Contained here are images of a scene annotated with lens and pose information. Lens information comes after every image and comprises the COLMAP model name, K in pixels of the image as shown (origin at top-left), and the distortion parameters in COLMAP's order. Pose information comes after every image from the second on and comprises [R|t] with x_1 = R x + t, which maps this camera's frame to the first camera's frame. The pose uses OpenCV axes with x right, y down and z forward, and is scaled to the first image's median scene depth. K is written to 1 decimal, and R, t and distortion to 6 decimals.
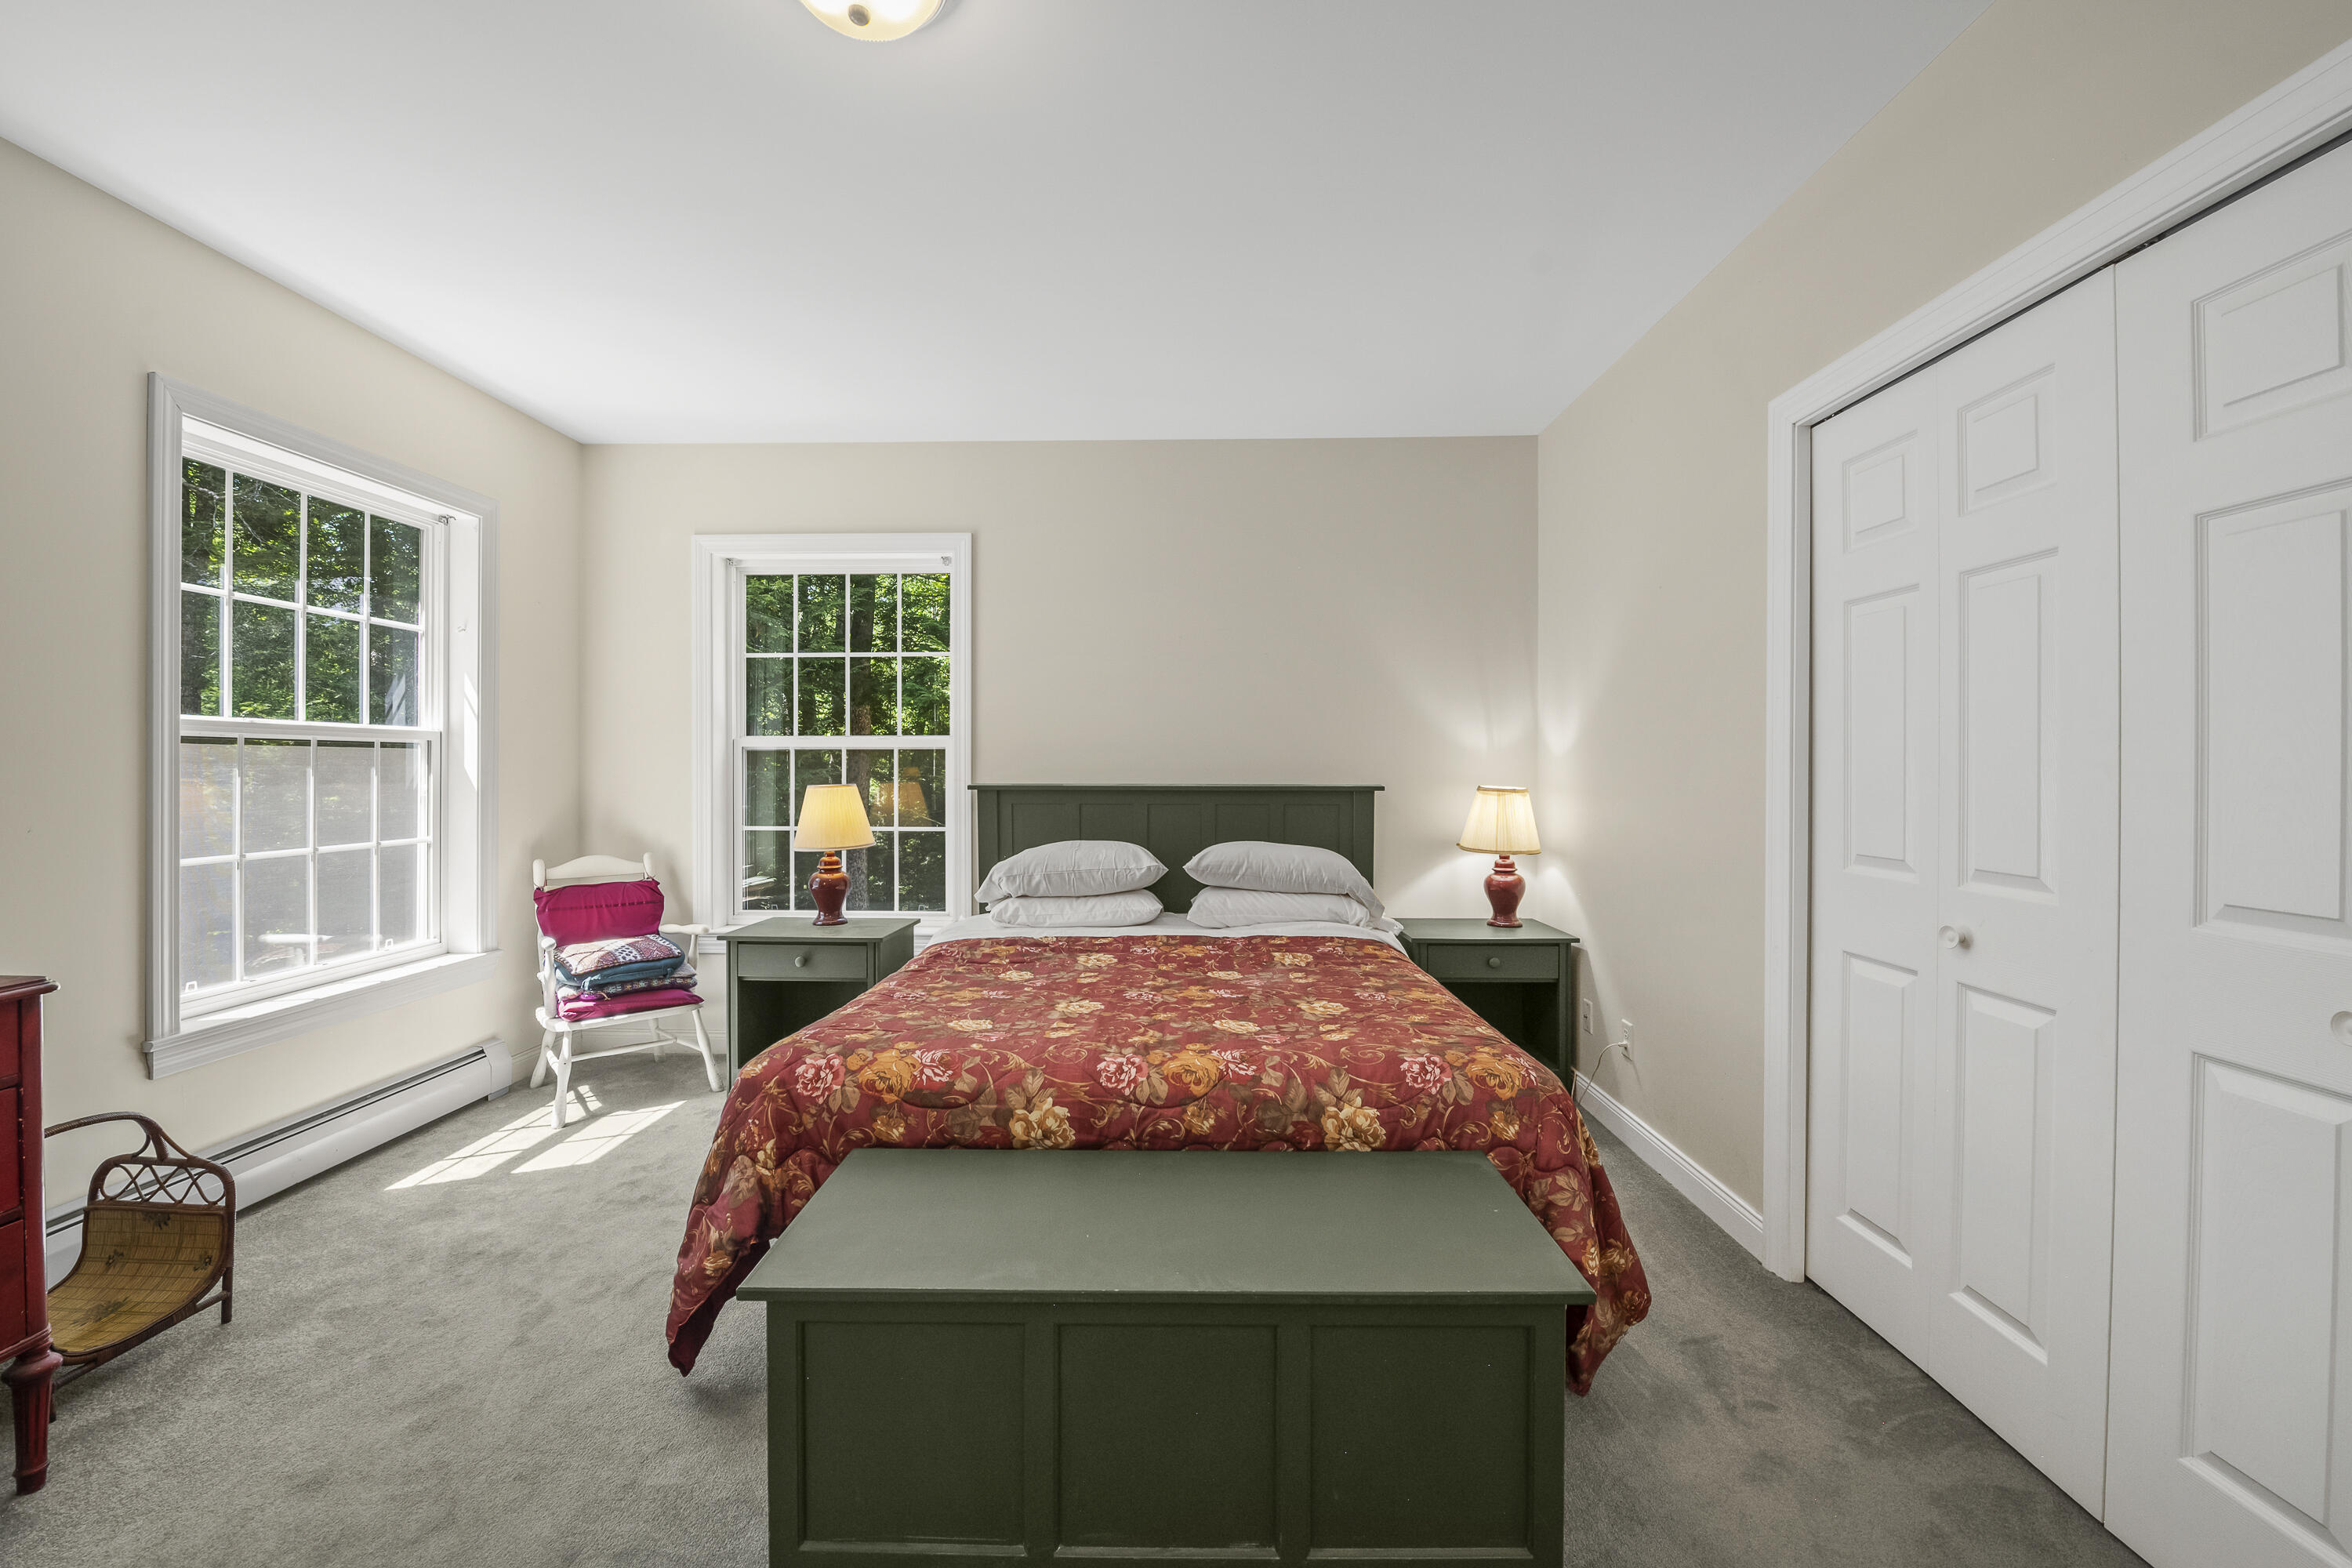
lens RADIAL K [[939.7, 0, 1171.2], [0, 939.7, 768.1], [0, 0, 1]] dist [-0.013768, -0.000350]
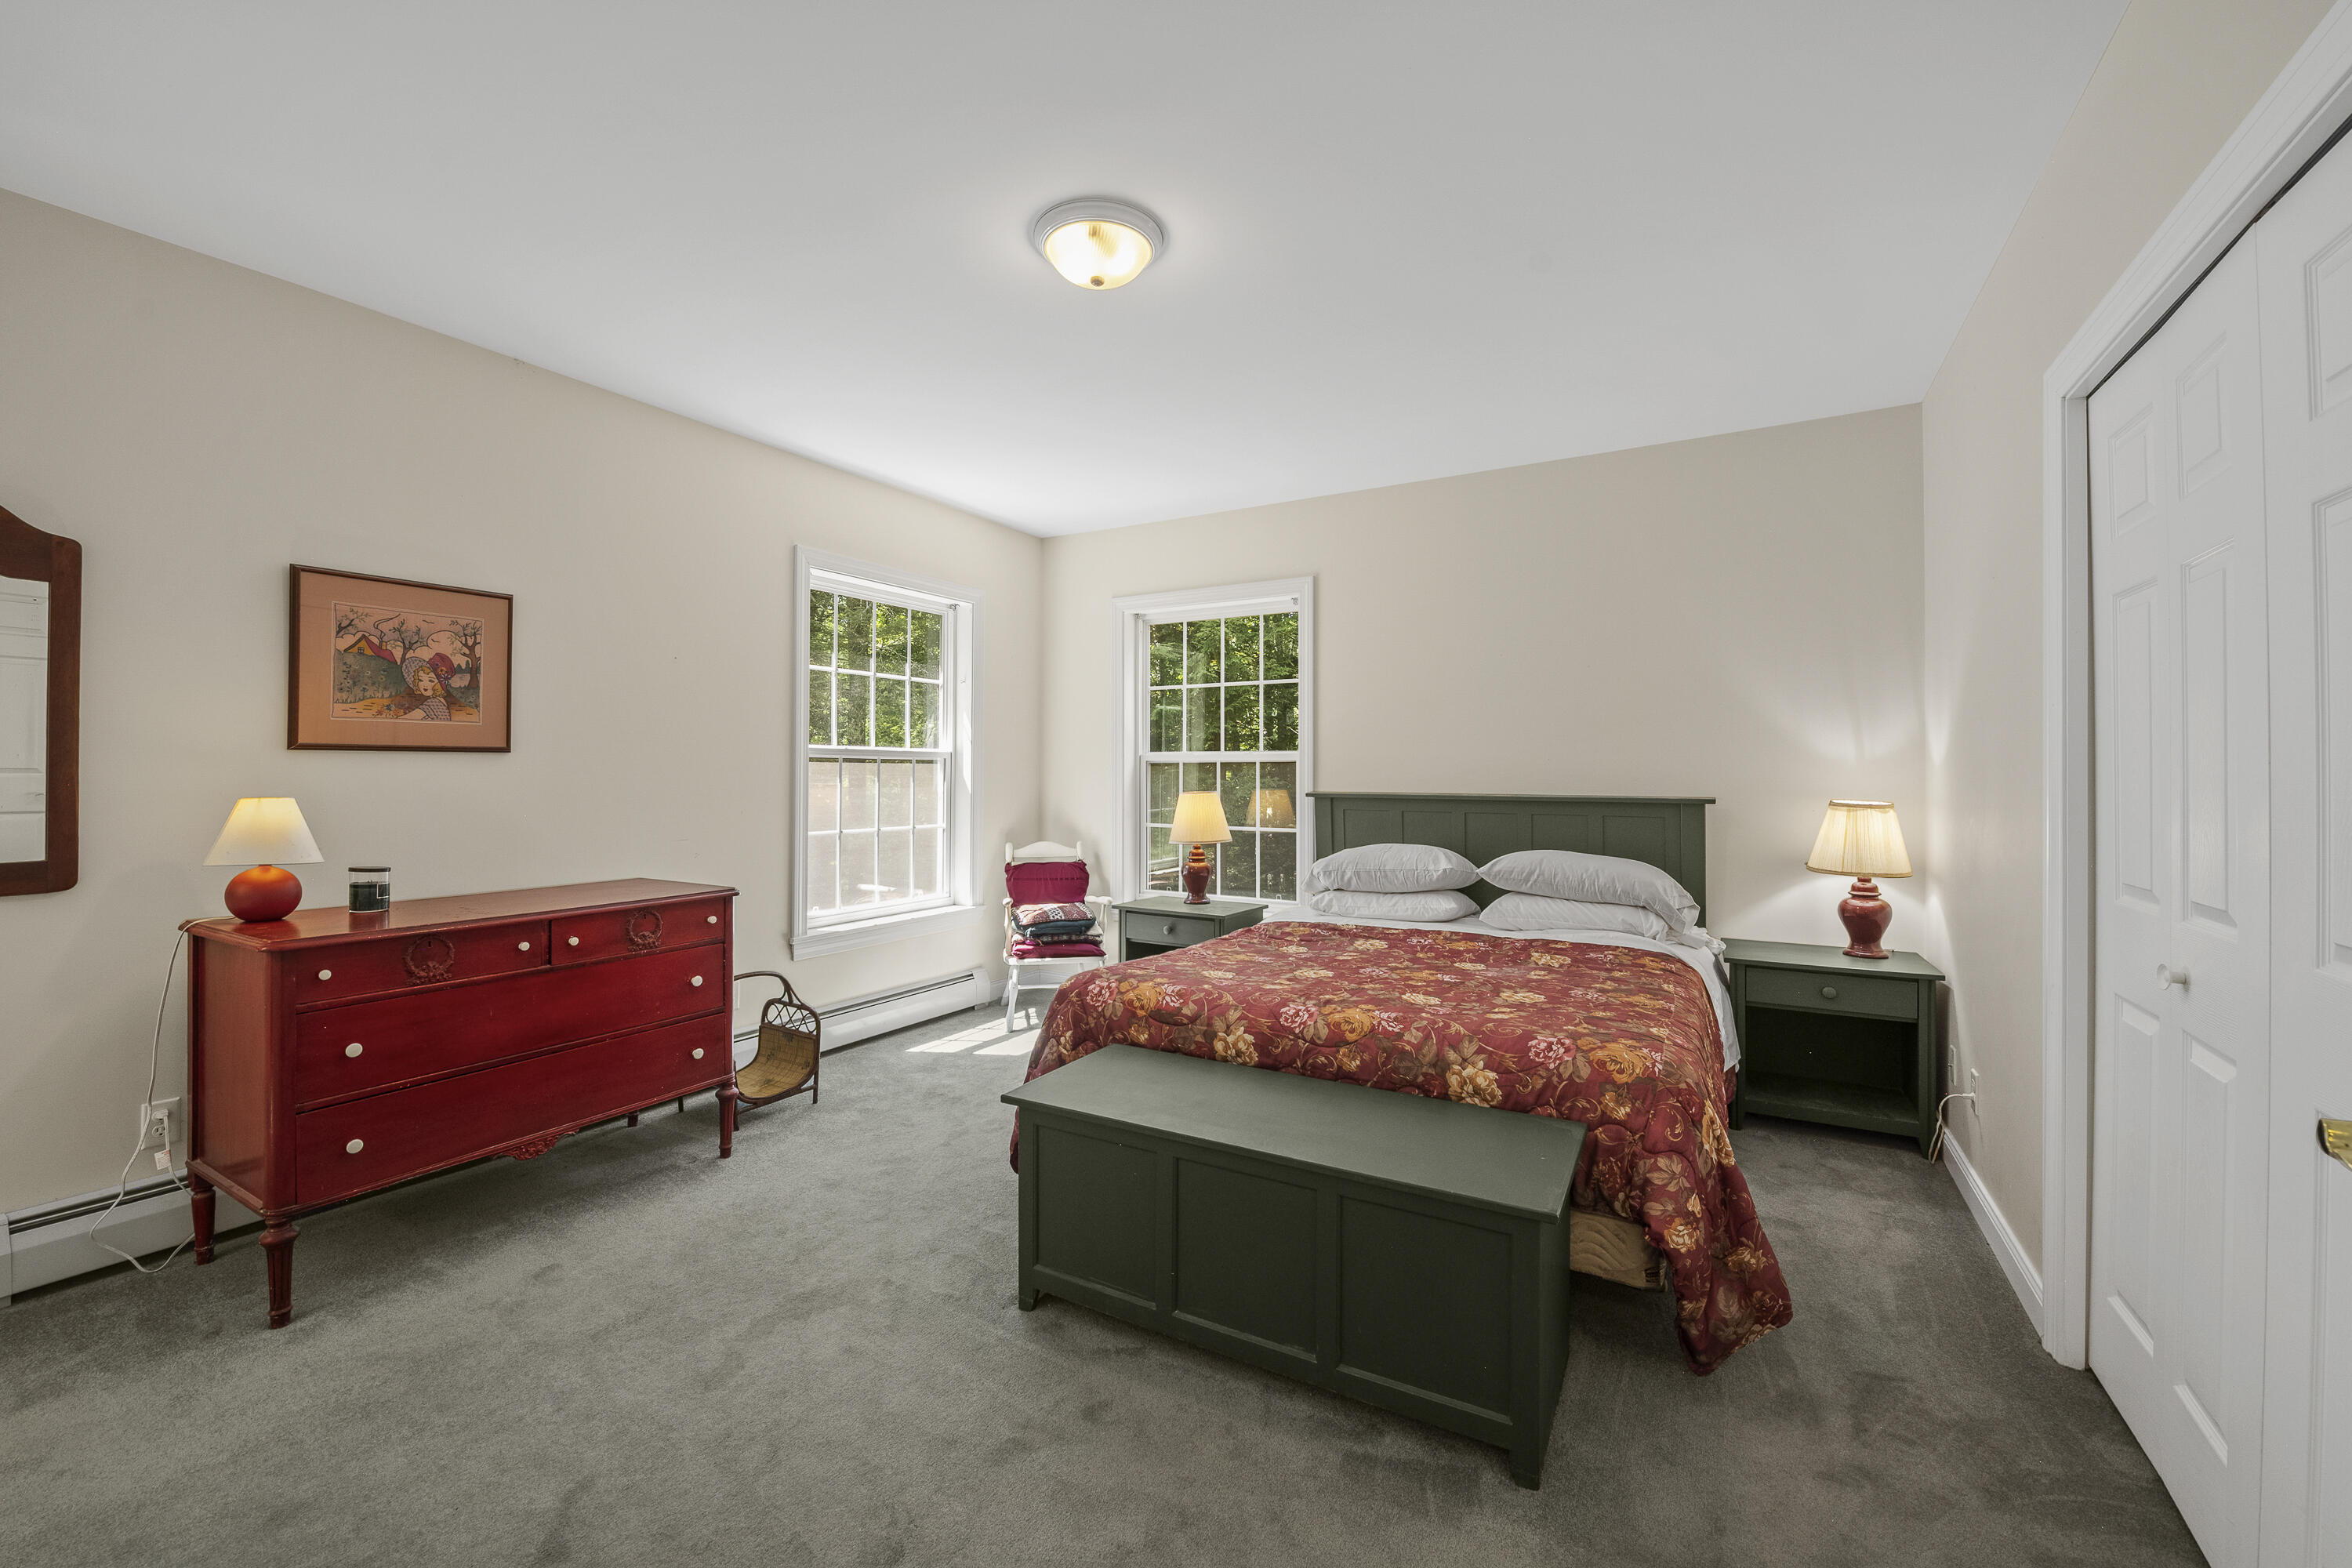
lens RADIAL K [[939.7, 0, 1171.2], [0, 939.7, 768.1], [0, 0, 1]] dist [-0.013768, -0.000350]
pose [[0.875120, -0.000824, -0.483905, 0.367748], [-0.003438, 0.999963, -0.007920, -0.005731], [0.483894, 0.008594, 0.875084, -0.191036]]
